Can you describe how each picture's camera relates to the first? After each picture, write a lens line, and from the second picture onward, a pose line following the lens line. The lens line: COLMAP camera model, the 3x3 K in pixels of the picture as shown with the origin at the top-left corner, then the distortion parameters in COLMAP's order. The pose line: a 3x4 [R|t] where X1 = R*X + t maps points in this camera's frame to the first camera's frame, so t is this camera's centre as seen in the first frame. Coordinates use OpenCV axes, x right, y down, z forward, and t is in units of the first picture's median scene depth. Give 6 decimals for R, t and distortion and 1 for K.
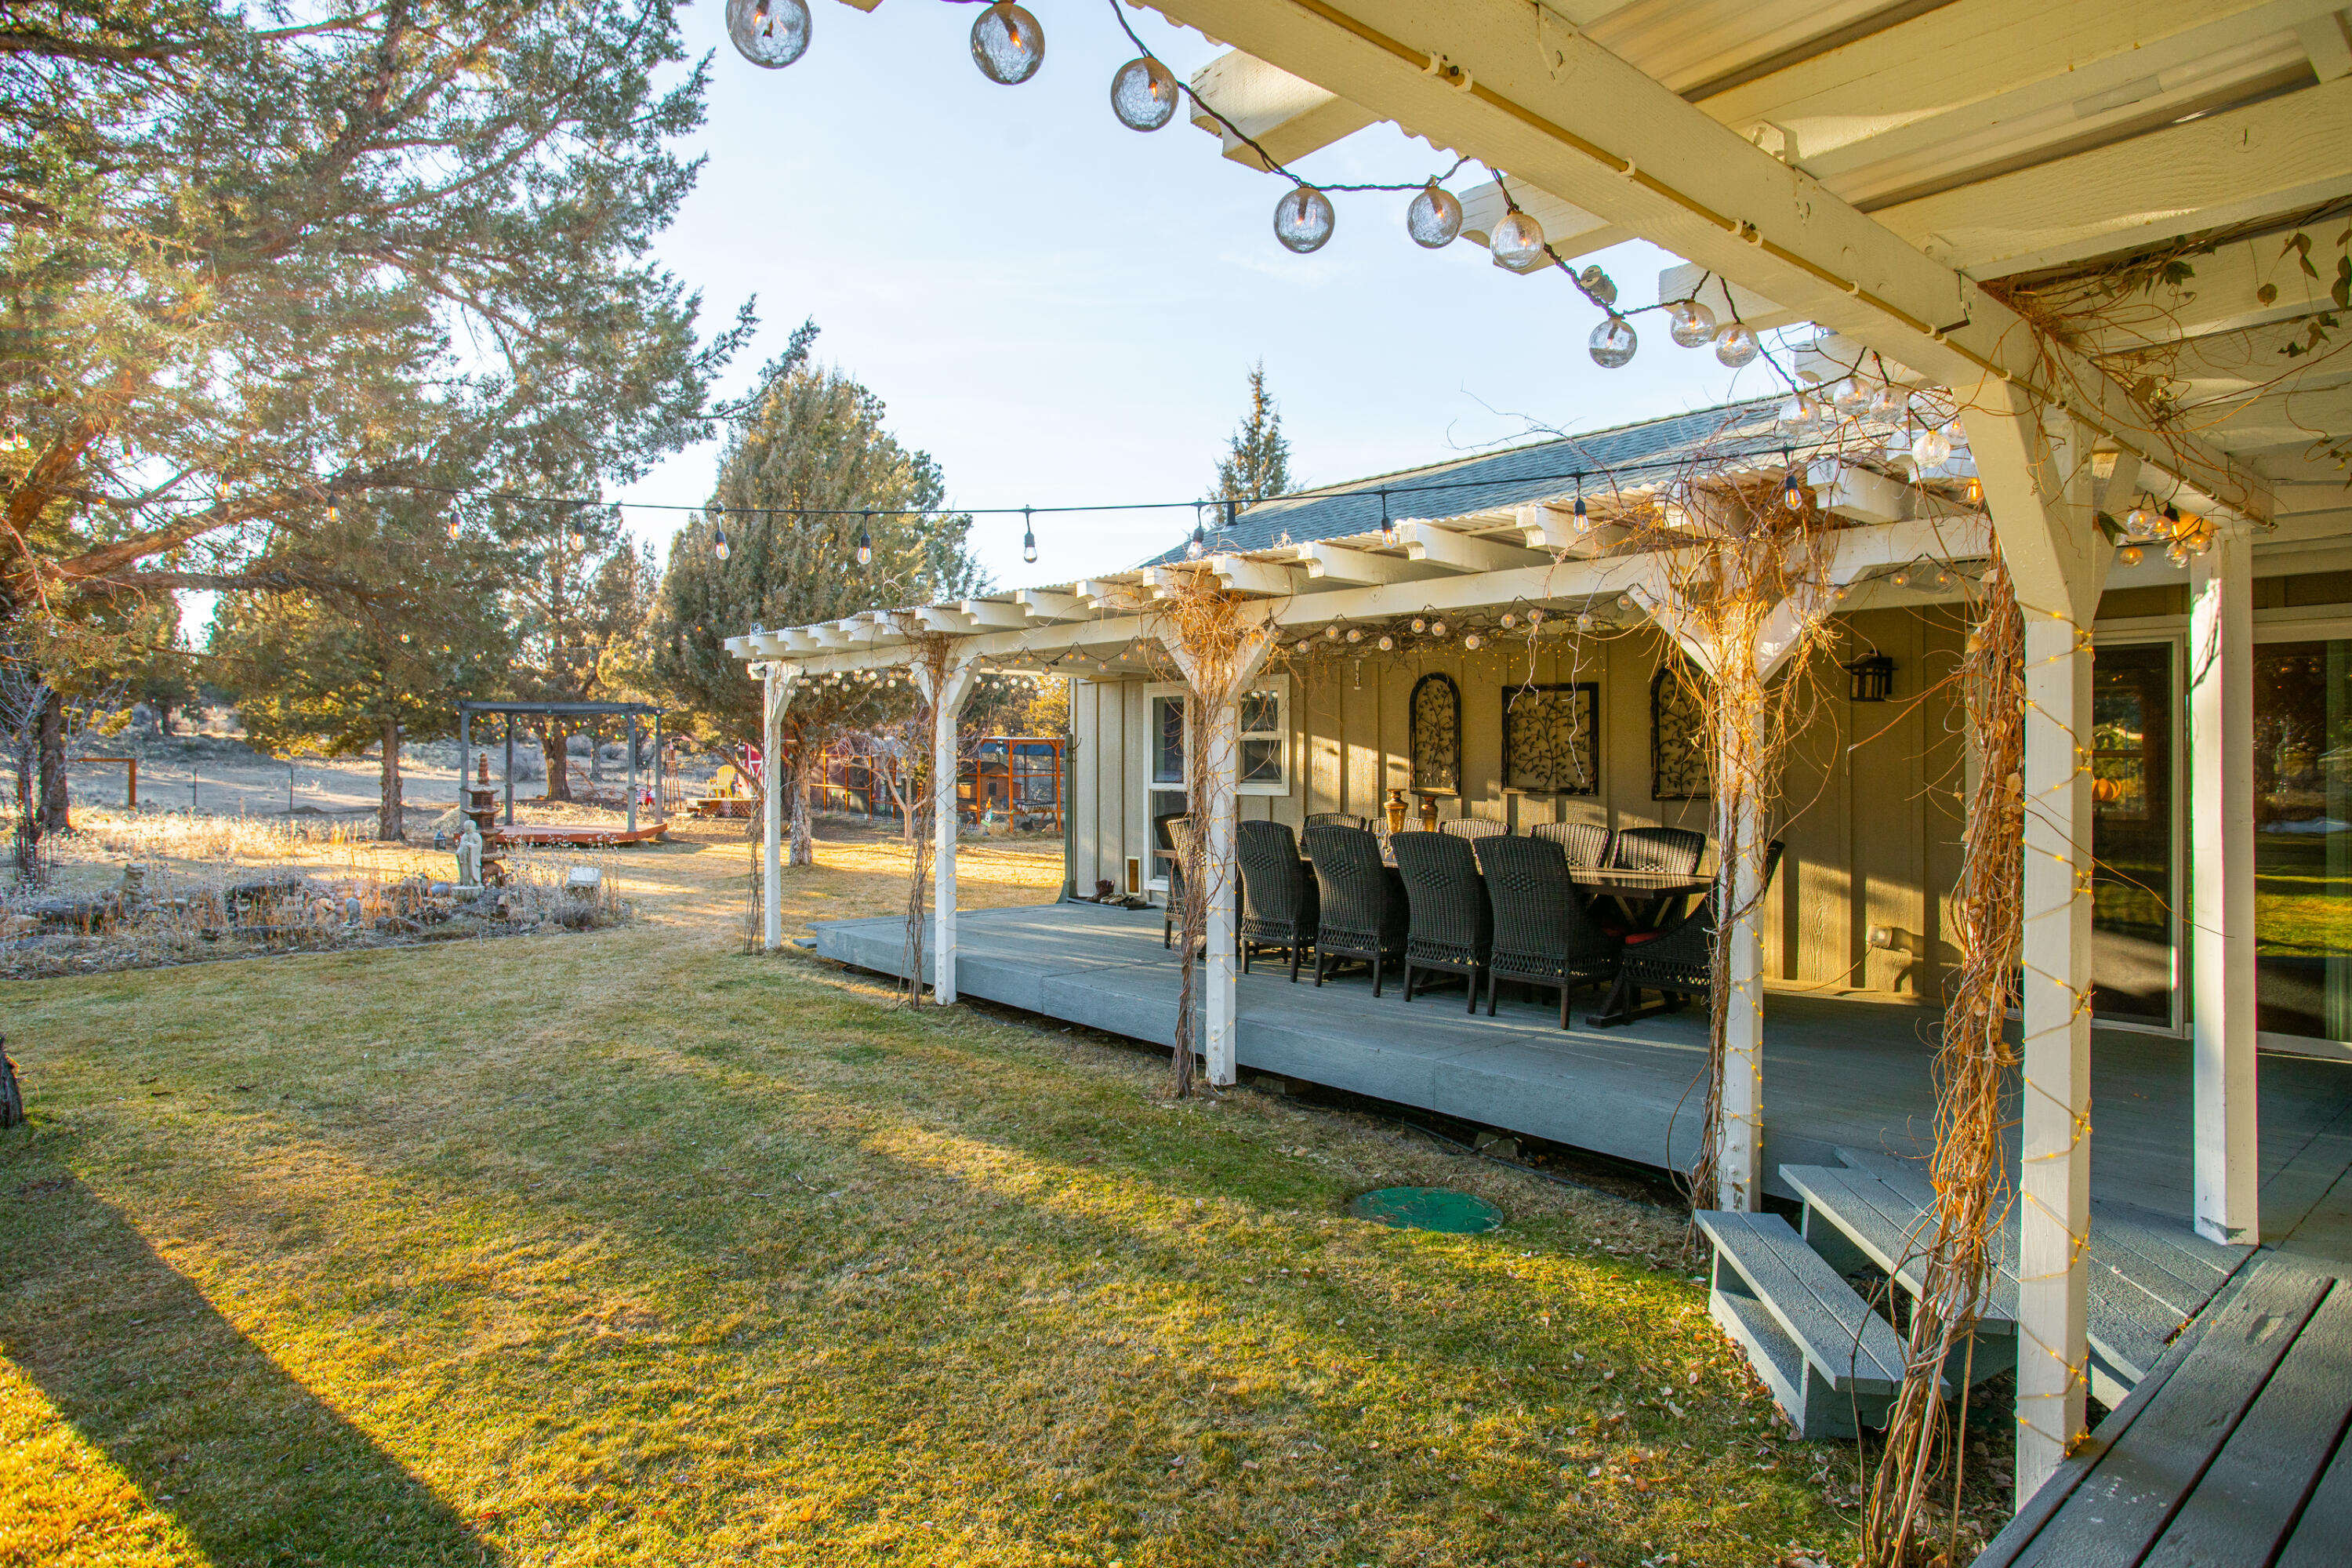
lens RADIAL K [[1355.4, 0, 1196.6], [0, 1355.4, 766.9], [0, 0, 1]] dist [0.019029, 0.002981]
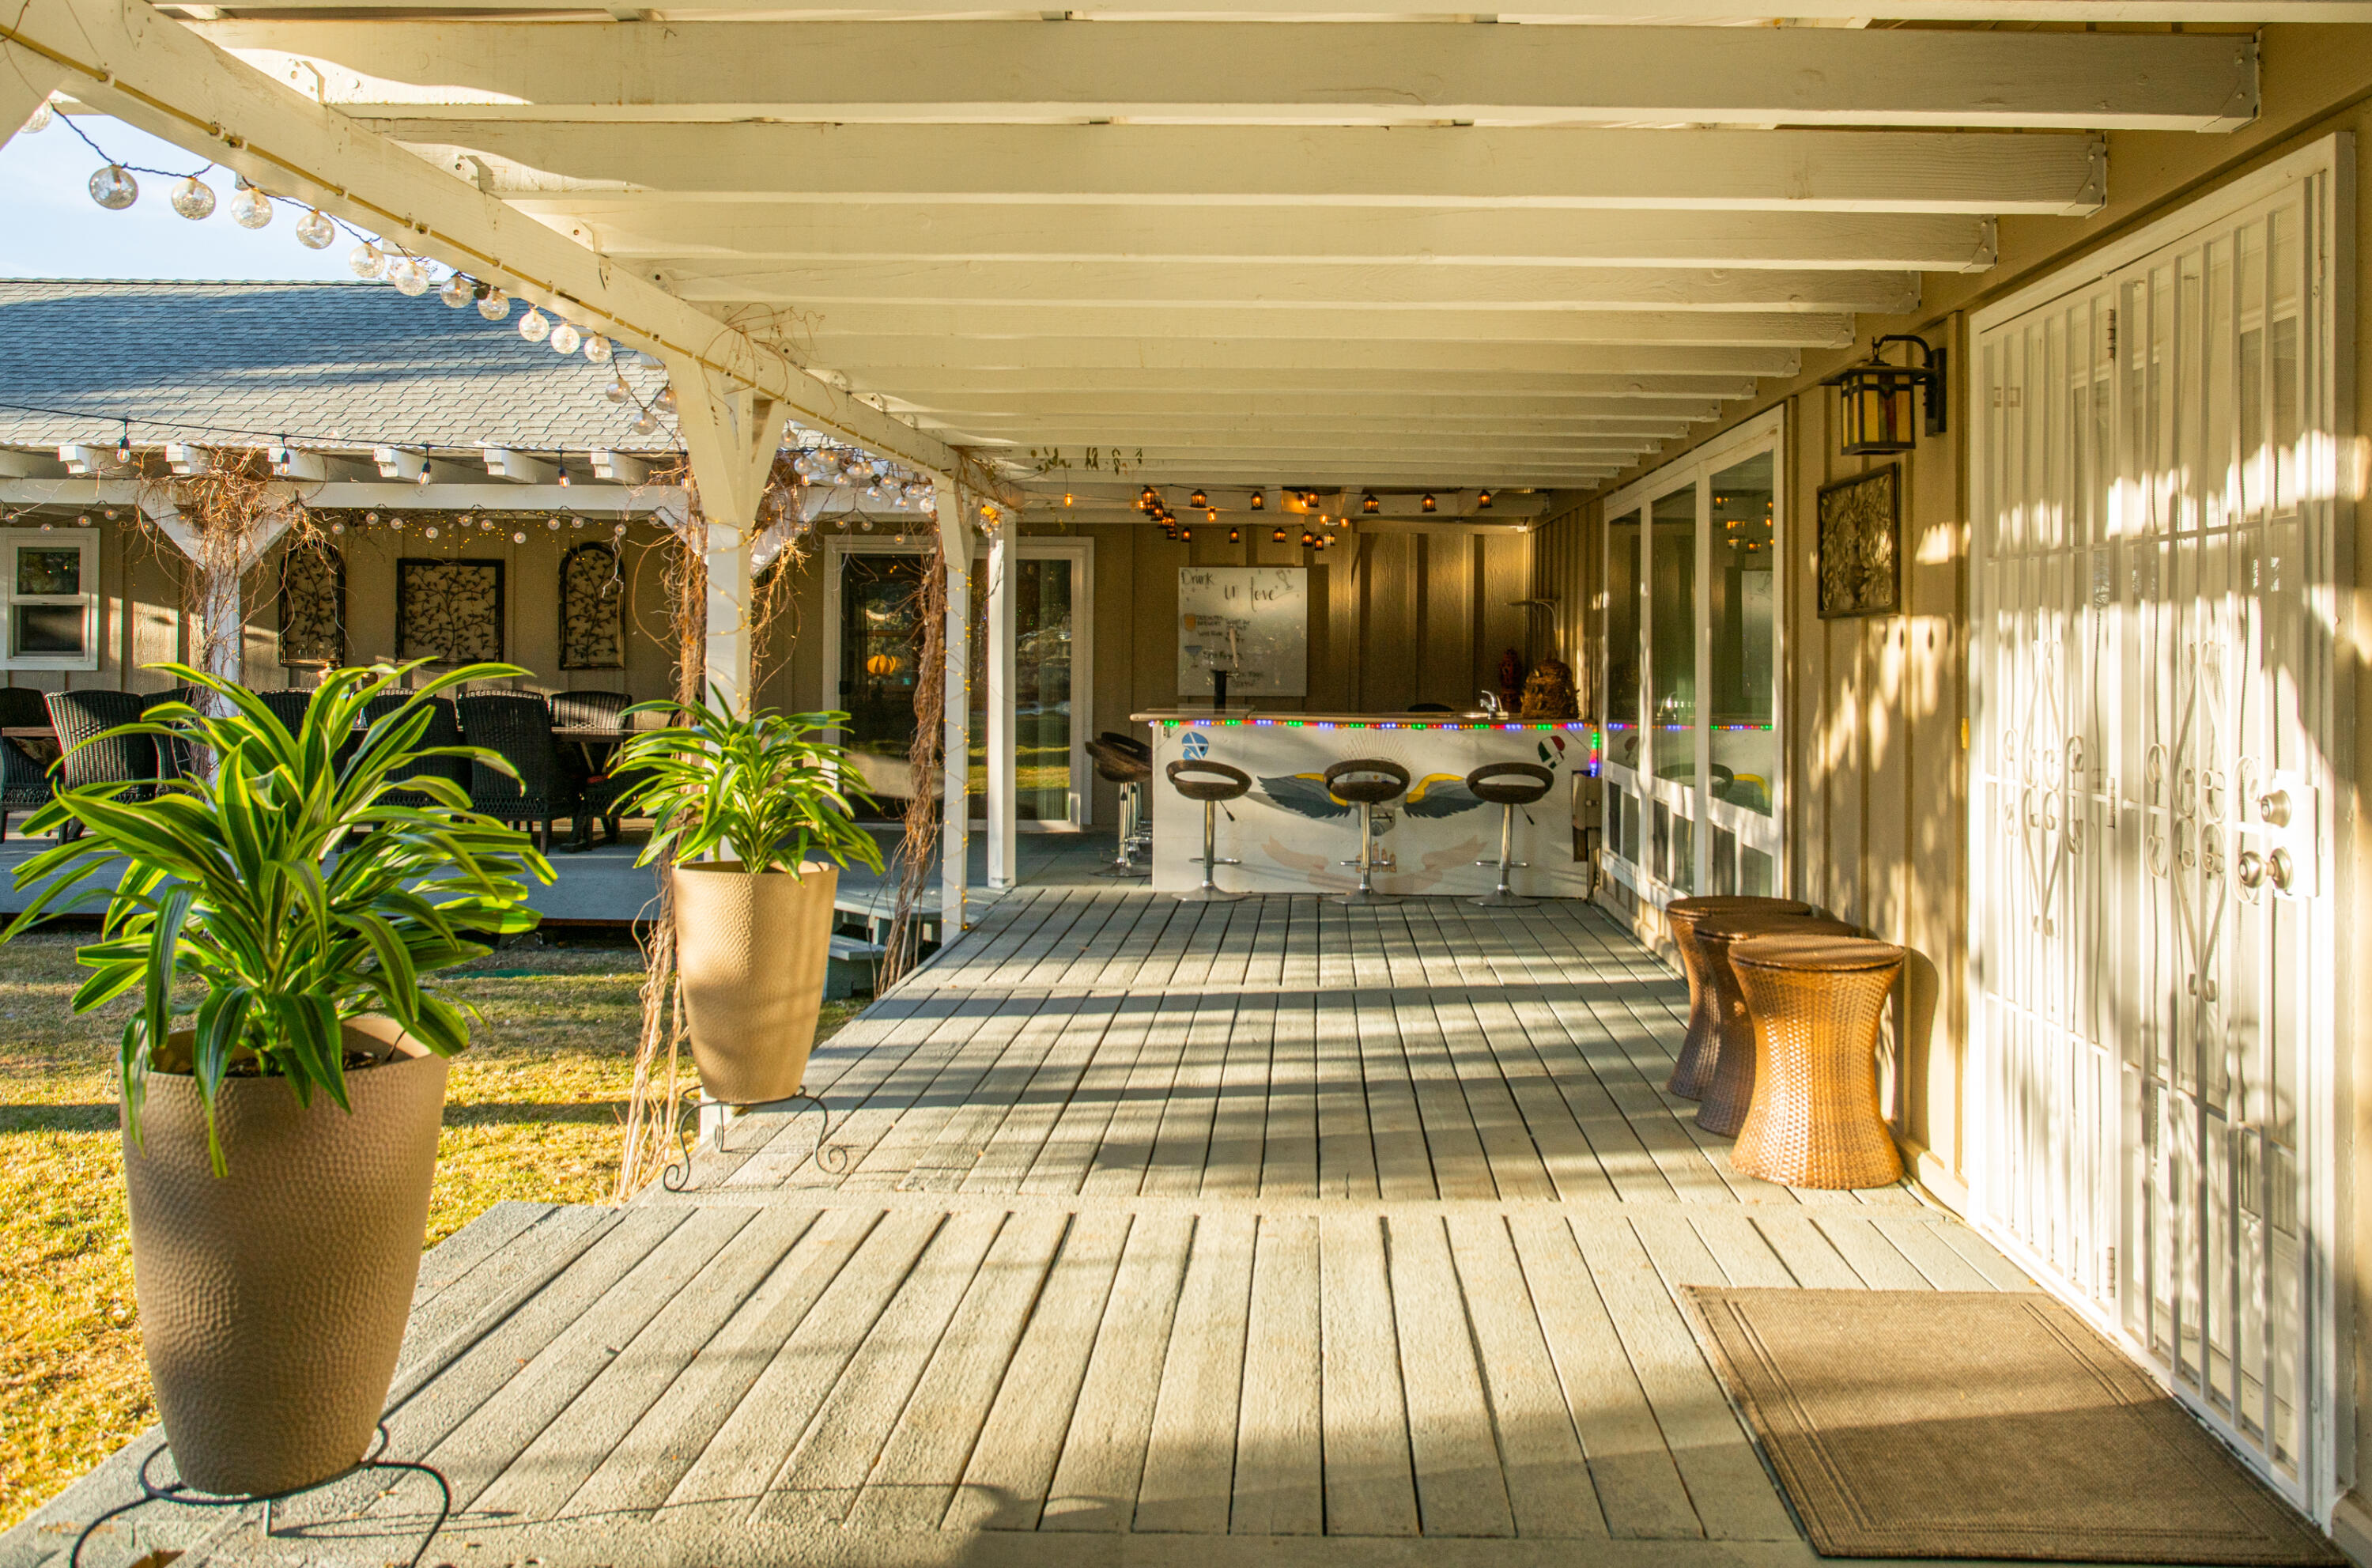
lens RADIAL K [[2063.1, 0, 1288.5], [0, 2063.1, 601.3], [0, 0, 1]] dist [-0.027521, 0.053440]
pose [[0.667529, 0.022578, 0.744242, -0.478627], [-0.004496, 0.999644, -0.026293, 0.009513], [-0.744571, 0.014206, 0.667392, -0.523628]]
